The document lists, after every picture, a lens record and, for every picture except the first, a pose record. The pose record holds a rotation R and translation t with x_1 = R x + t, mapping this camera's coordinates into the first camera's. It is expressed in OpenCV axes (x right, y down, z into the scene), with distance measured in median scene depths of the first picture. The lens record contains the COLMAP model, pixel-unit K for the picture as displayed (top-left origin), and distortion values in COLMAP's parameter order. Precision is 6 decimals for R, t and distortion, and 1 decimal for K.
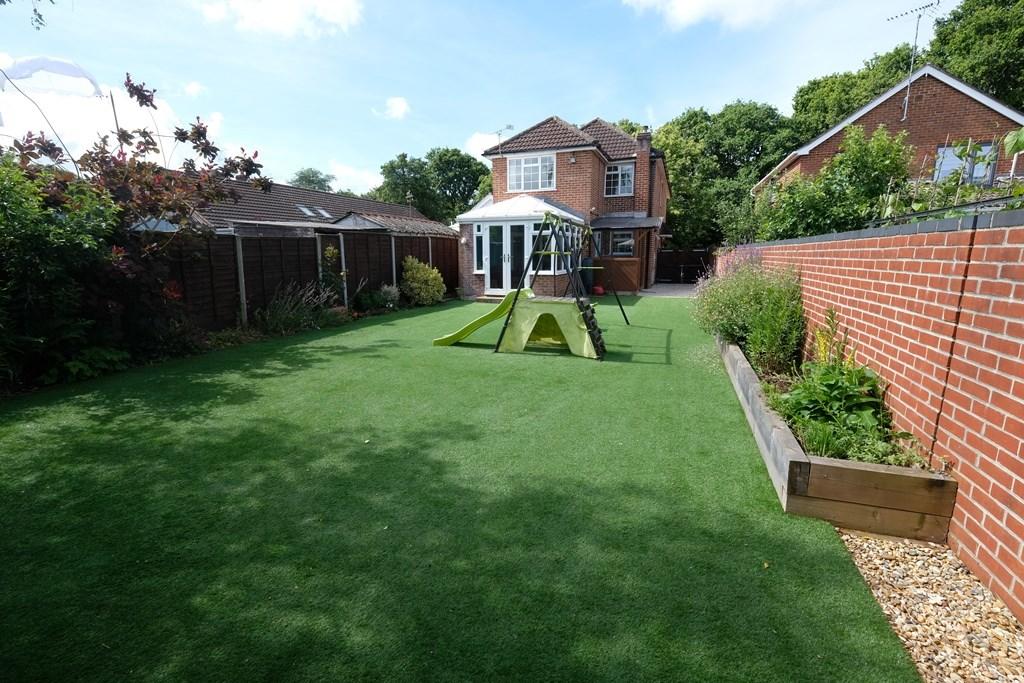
lens RADIAL K [[457.1, 0, 512.5], [0, 457.1, 307.2], [0, 0, 1]] dist [0.001731, 0.000225]
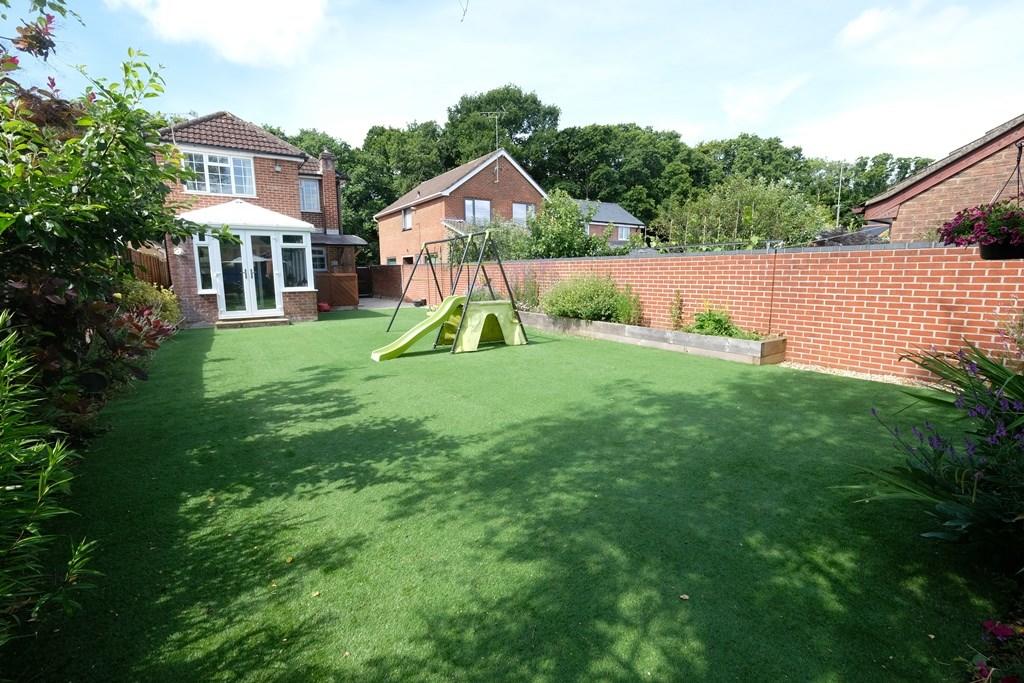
lens RADIAL K [[446.1, 0, 511.8], [0, 446.1, 317.6], [0, 0, 1]] dist [0.002215, 0.000044]
pose [[0.603289, -0.085487, 0.792928, -0.374452], [0.099955, 0.994504, 0.031170, -0.003499], [-0.791234, 0.060452, 0.608518, 0.110004]]
